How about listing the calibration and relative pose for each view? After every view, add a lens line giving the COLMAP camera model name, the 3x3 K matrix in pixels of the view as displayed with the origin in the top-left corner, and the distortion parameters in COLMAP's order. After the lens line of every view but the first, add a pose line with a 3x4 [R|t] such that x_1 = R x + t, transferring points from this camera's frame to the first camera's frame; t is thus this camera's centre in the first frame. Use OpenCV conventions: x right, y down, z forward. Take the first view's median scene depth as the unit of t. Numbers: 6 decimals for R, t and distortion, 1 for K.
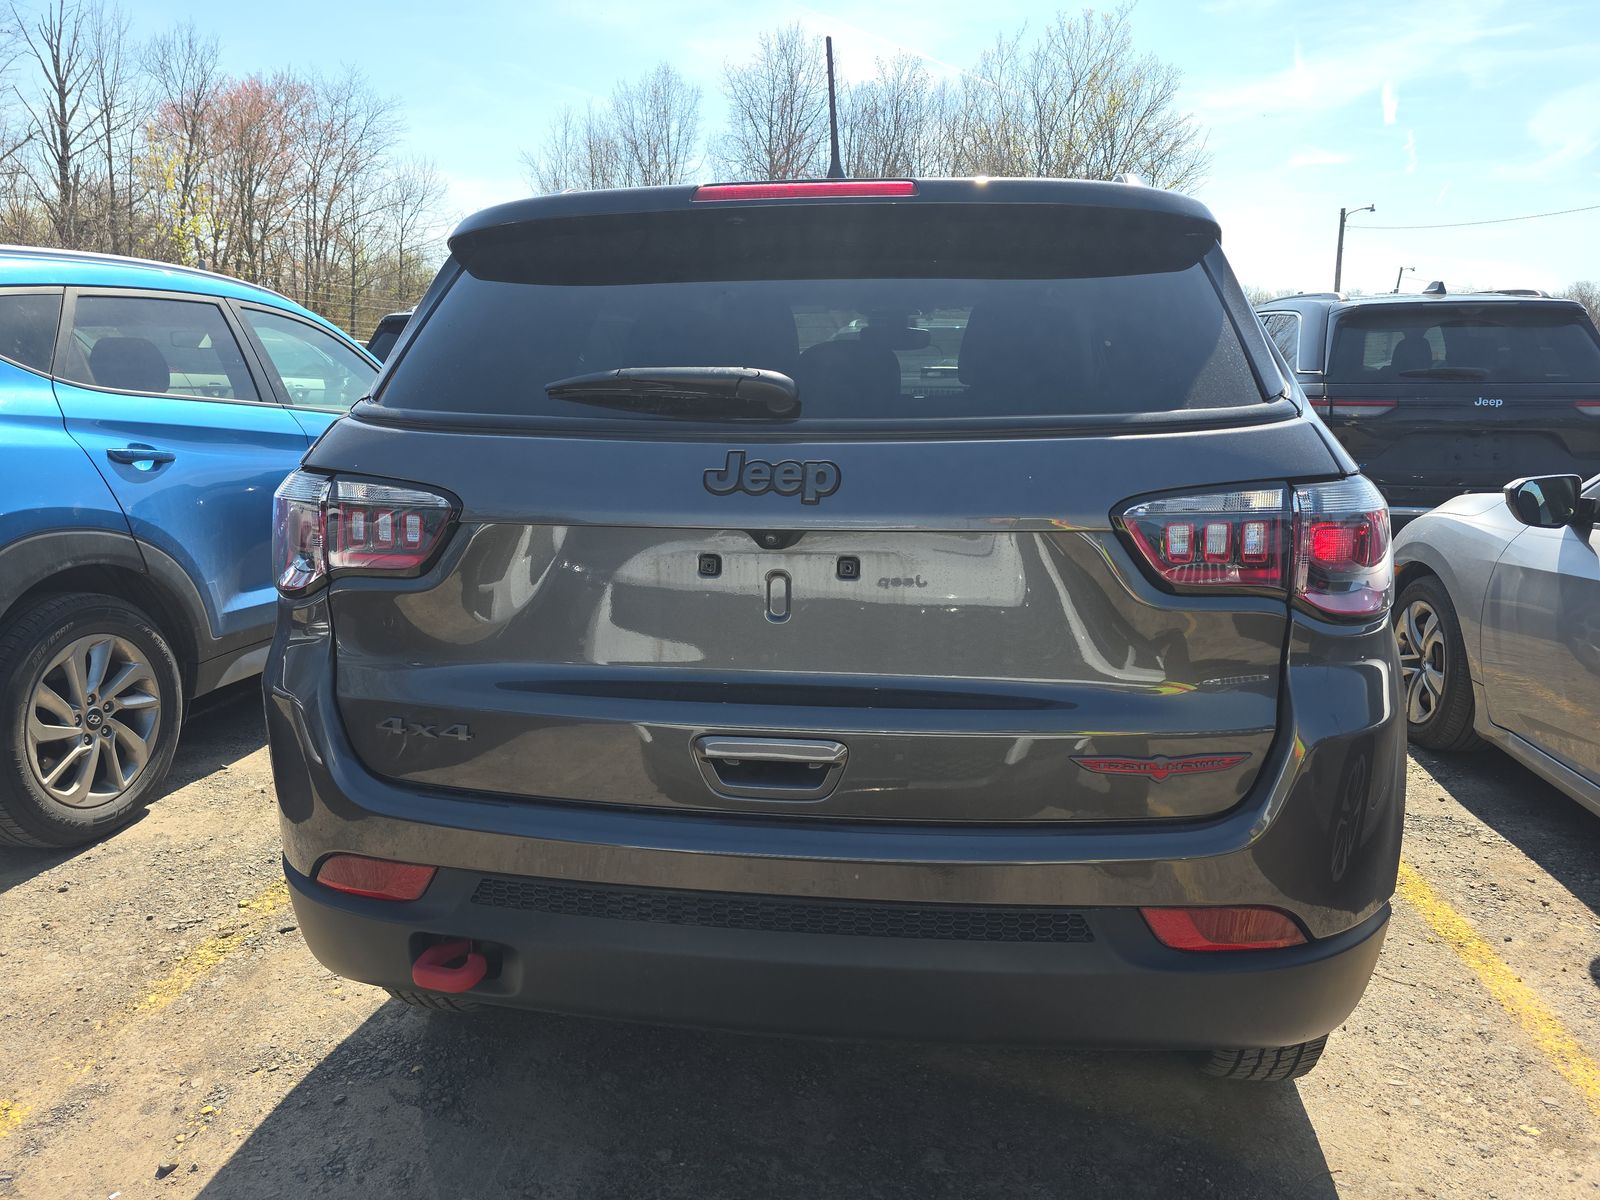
lens RADIAL K [[1087.5, 0, 800.3], [0, 1087.5, 598.7], [0, 0, 1]] dist [0.030781, -0.017644]
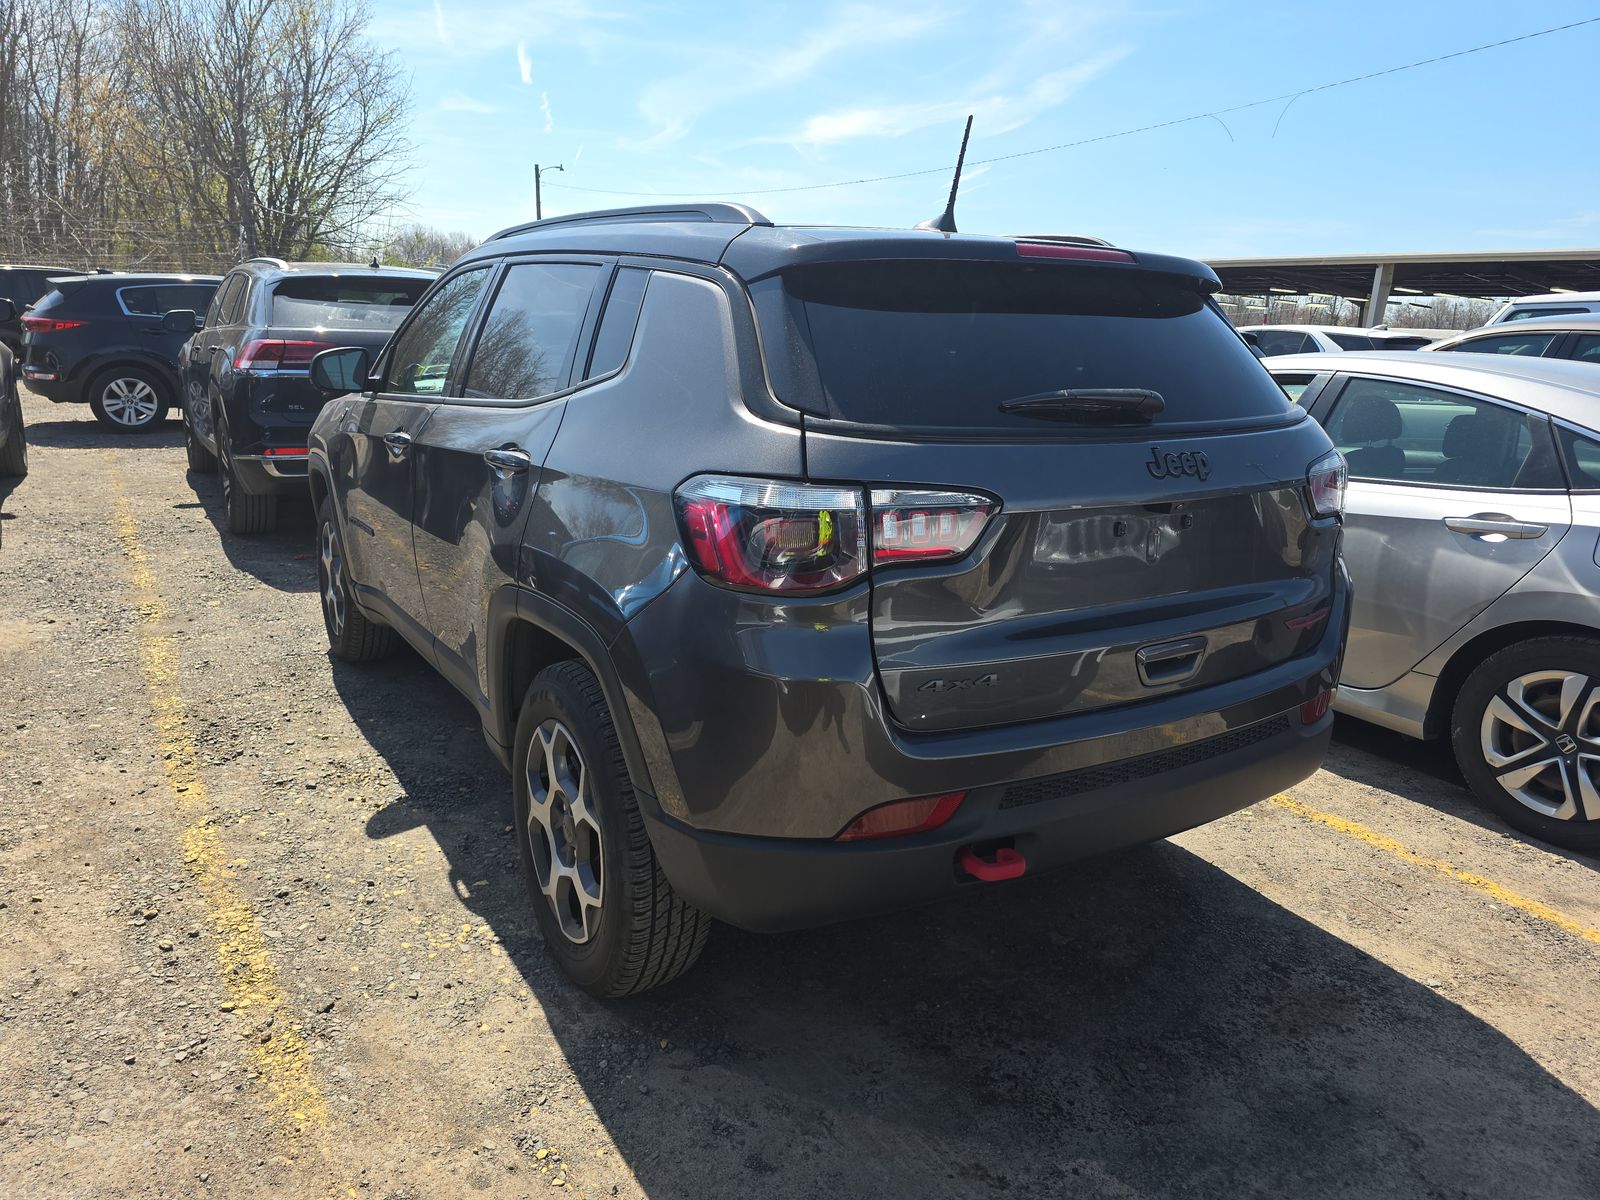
lens RADIAL K [[1087.5, 0, 796.7], [0, 1087.5, 598.6], [0, 0, 1]] dist [0.030781, -0.017644]
pose [[0.761411, -0.137334, 0.633556, -0.719913], [0.102762, 0.990515, 0.091211, -0.062647], [-0.640073, -0.004344, 0.768301, 0.099368]]
